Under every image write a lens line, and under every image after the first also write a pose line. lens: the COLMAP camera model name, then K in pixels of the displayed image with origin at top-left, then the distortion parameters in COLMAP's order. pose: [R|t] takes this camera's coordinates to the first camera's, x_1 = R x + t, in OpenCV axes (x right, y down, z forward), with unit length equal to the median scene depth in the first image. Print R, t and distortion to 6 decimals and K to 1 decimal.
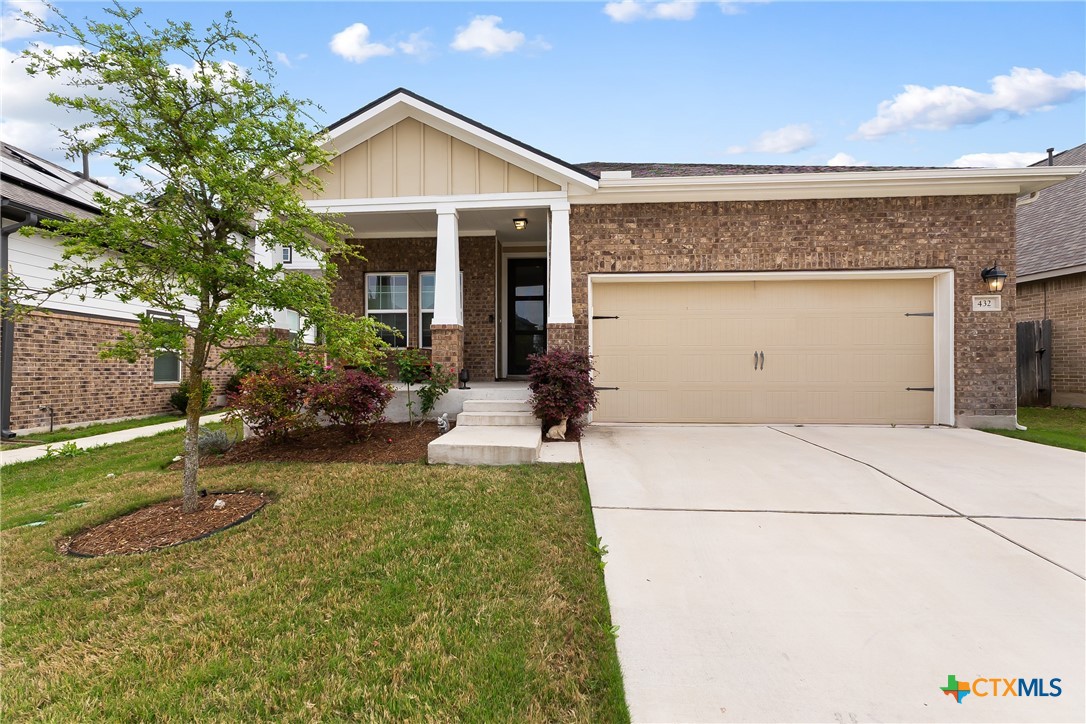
lens RADIAL K [[472.3, 0, 539.7], [0, 472.3, 370.0], [0, 0, 1]] dist [0.009358, -0.001865]
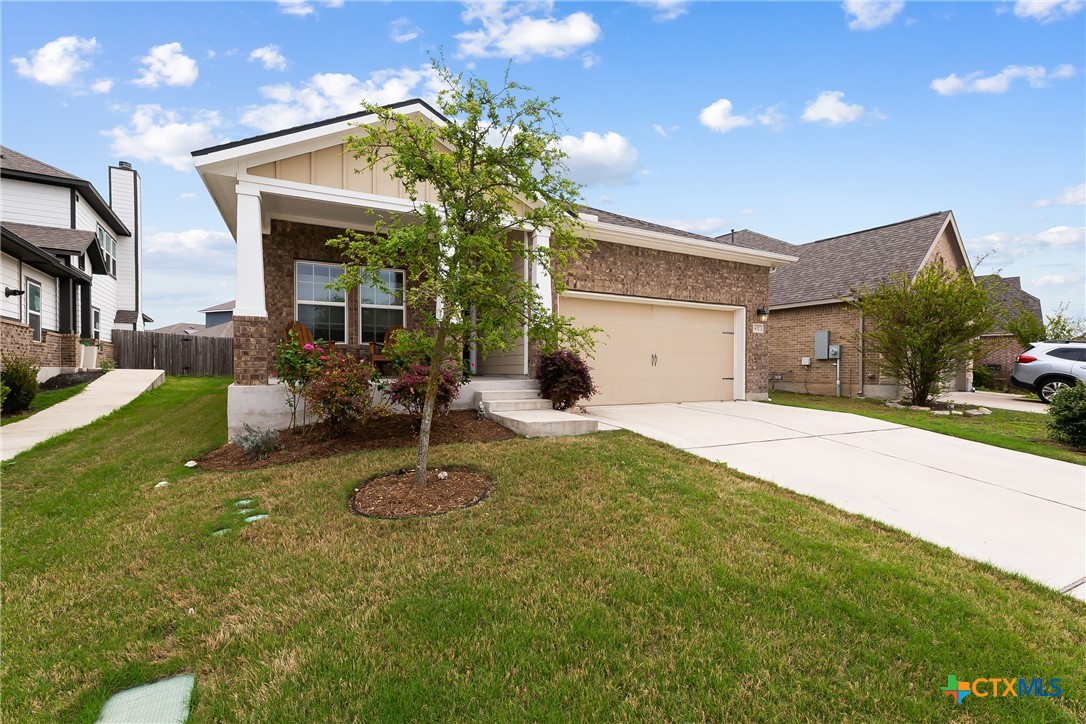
lens RADIAL K [[472.3, 0, 547.2], [0, 472.3, 378.2], [0, 0, 1]] dist [0.009358, -0.001865]
pose [[0.851461, -0.007168, 0.524368, -0.596961], [-0.001050, 0.999881, 0.015373, 0.014866], [-0.524416, -0.013641, 0.851353, -0.062757]]
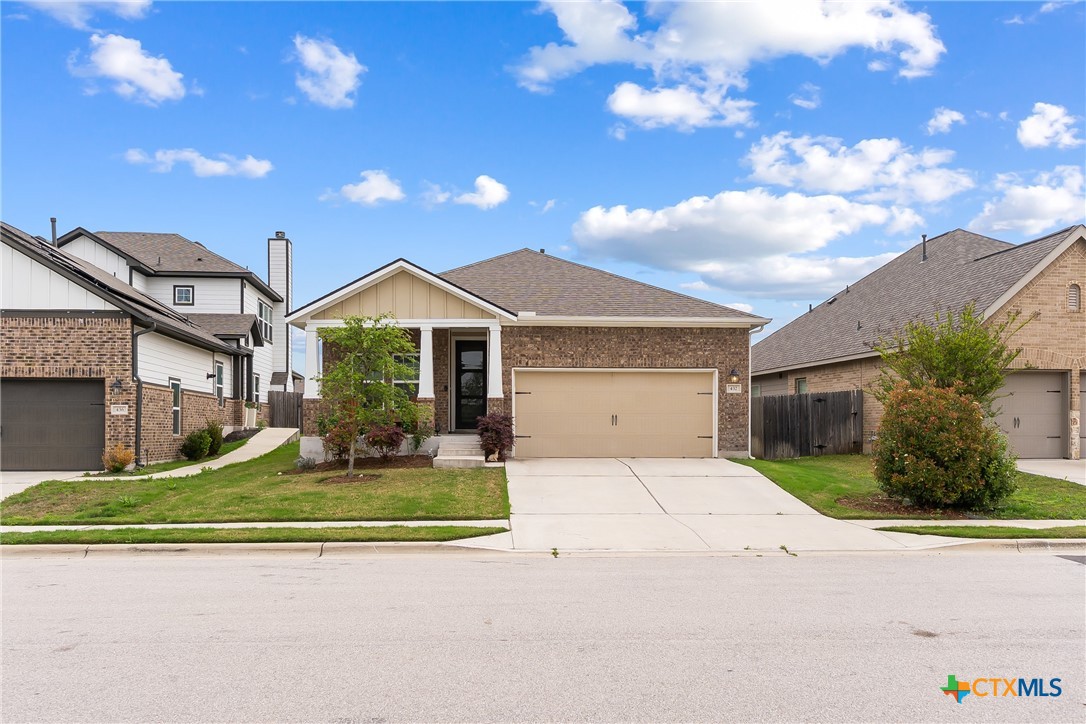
lens RADIAL K [[879.6, 0, 546.6], [0, 879.6, 452.3], [0, 0, 1]] dist [0.004670, 0.005080]
pose [[0.995287, 0.000681, 0.096974, -0.077738], [-0.003184, 0.999666, 0.025660, 0.015651], [-0.096924, -0.025848, 0.994956, -2.146758]]
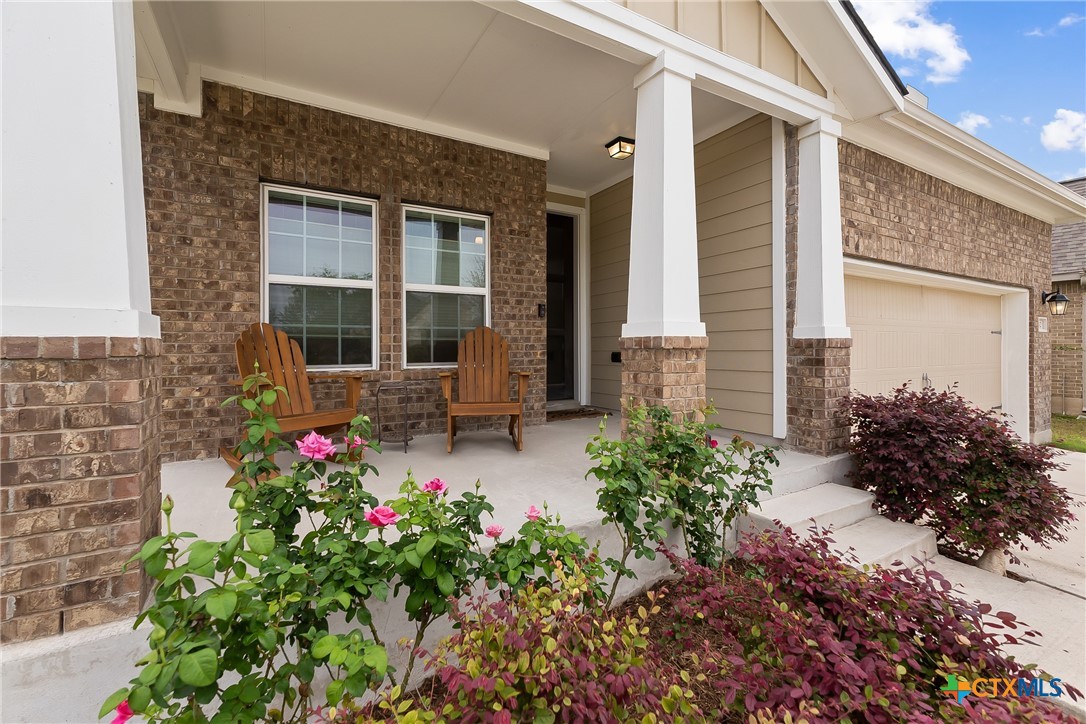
lens RADIAL K [[472.3, 0, 548.8], [0, 472.3, 351.3], [0, 0, 1]] dist [0.009358, -0.001865]
pose [[0.823634, -0.004679, 0.567102, -0.544054], [0.002564, 0.999986, 0.004527, -0.085825], [-0.567116, -0.002275, 0.823635, 0.725857]]
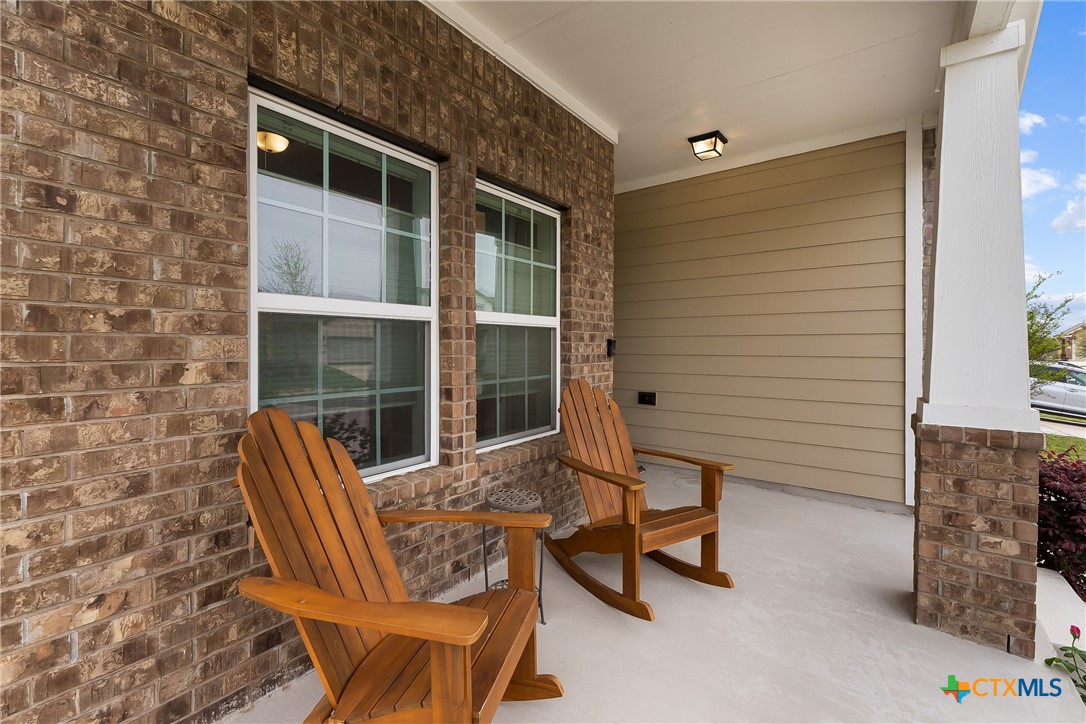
lens RADIAL K [[472.3, 0, 550.7], [0, 472.3, 352.9], [0, 0, 1]] dist [0.009358, -0.001865]
pose [[0.531673, -0.008260, 0.846909, -0.629124], [-0.006505, 0.999883, 0.013836, -0.147234], [-0.846925, -0.012865, 0.531557, 1.106545]]
